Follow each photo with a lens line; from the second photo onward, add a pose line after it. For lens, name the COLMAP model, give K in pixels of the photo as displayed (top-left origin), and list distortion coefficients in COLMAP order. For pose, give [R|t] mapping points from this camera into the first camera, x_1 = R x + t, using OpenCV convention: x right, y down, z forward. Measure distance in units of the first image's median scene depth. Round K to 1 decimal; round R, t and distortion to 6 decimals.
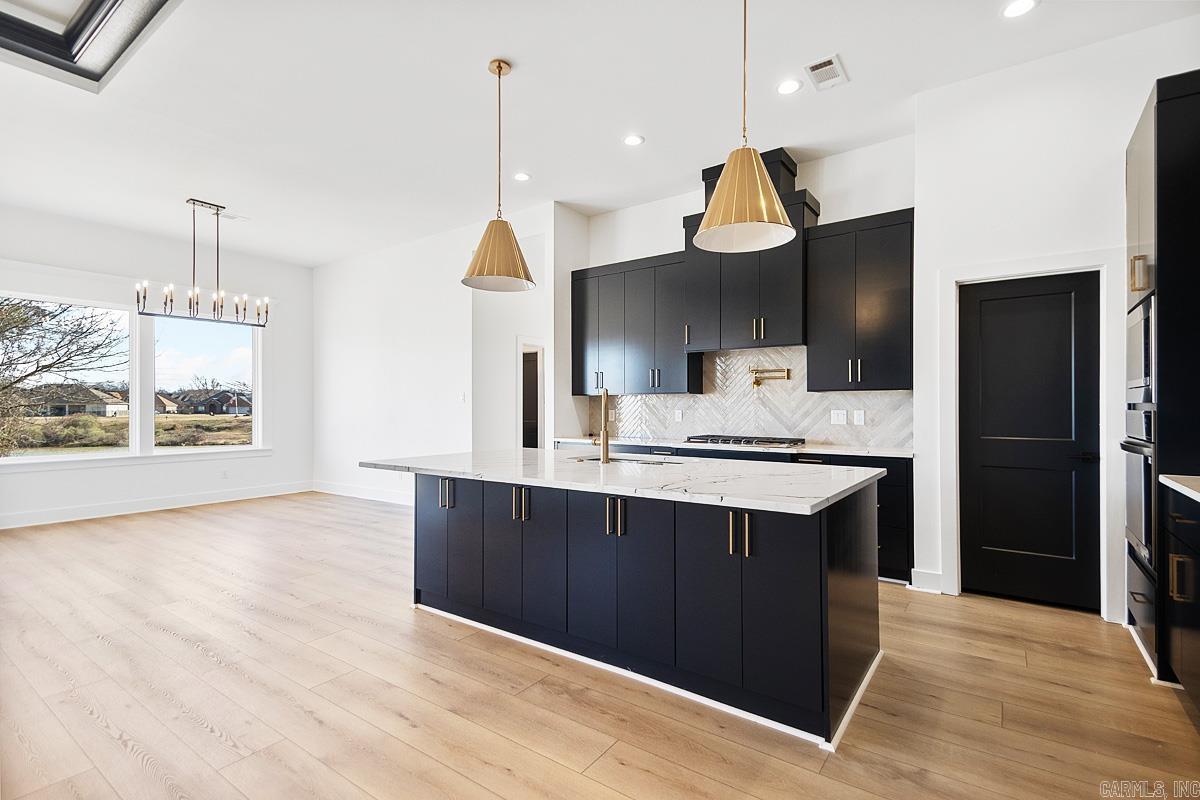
lens RADIAL K [[556.3, 0, 608.7], [0, 556.3, 403.3], [0, 0, 1]] dist [0.032771, -0.014361]
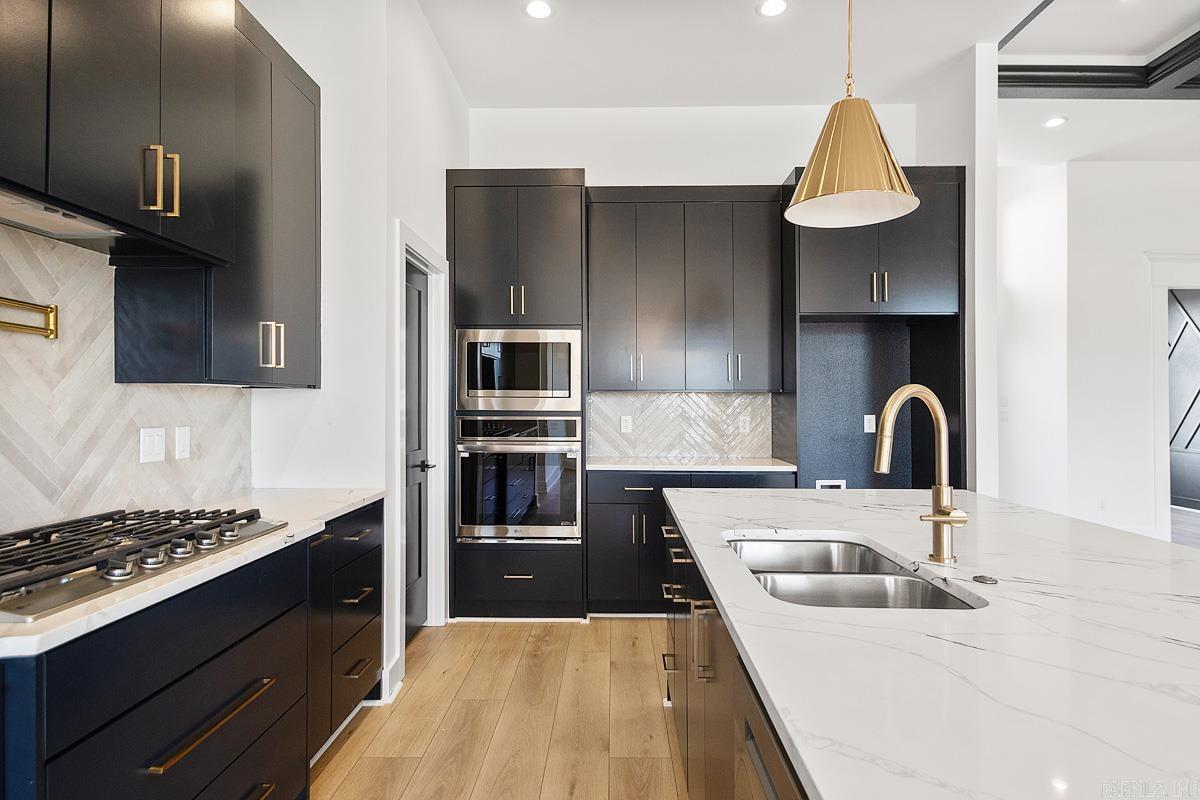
lens RADIAL K [[665.5, 0, 606.0], [0, 665.5, 395.8], [0, 0, 1]] dist [0.007758, -0.004123]
pose [[-0.567229, 0.006687, 0.823533, -0.179147], [-0.007146, 0.999889, -0.013042, -0.006850], [-0.823529, -0.013283, -0.567119, 0.963175]]
